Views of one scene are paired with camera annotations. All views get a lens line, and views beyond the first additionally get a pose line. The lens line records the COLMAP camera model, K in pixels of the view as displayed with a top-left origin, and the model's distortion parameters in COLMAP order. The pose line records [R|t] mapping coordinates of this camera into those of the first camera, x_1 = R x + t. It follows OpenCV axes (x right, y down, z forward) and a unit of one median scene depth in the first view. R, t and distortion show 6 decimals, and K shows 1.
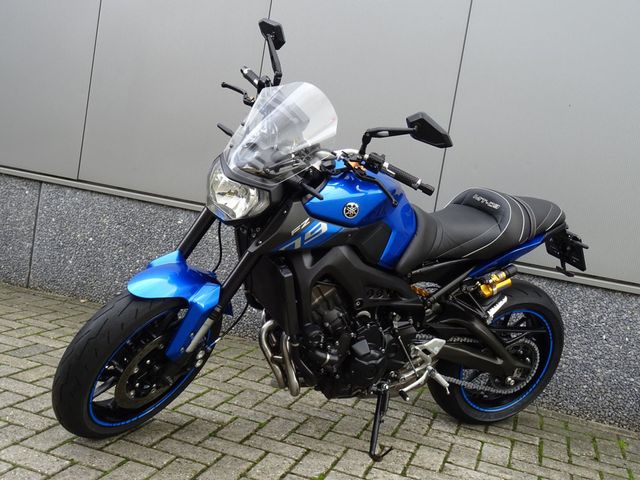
lens RADIAL K [[674.7, 0, 320.0], [0, 674.7, 240.0], [0, 0, 1]] dist [0.003750, 0.001942]
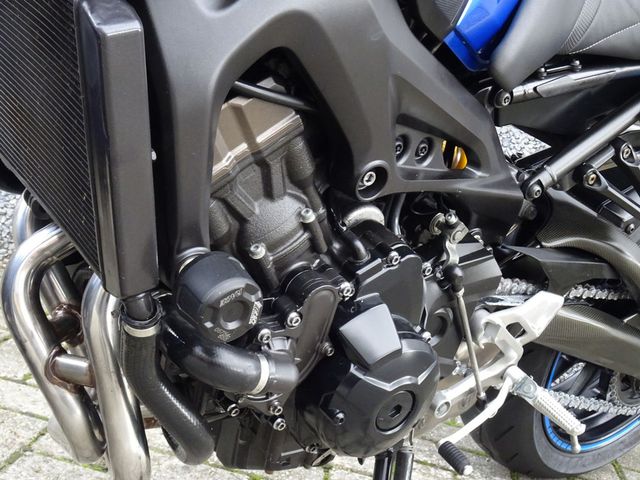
lens RADIAL K [[873.7, 0, 320.0], [0, 873.7, 240.0], [0, 0, 1]] dist [-0.022756, -0.043174]
pose [[0.978607, 0.023524, 0.204388, -0.036930], [-0.051016, 0.990161, 0.130303, 0.072042], [-0.199311, -0.137942, 0.970179, 0.640664]]
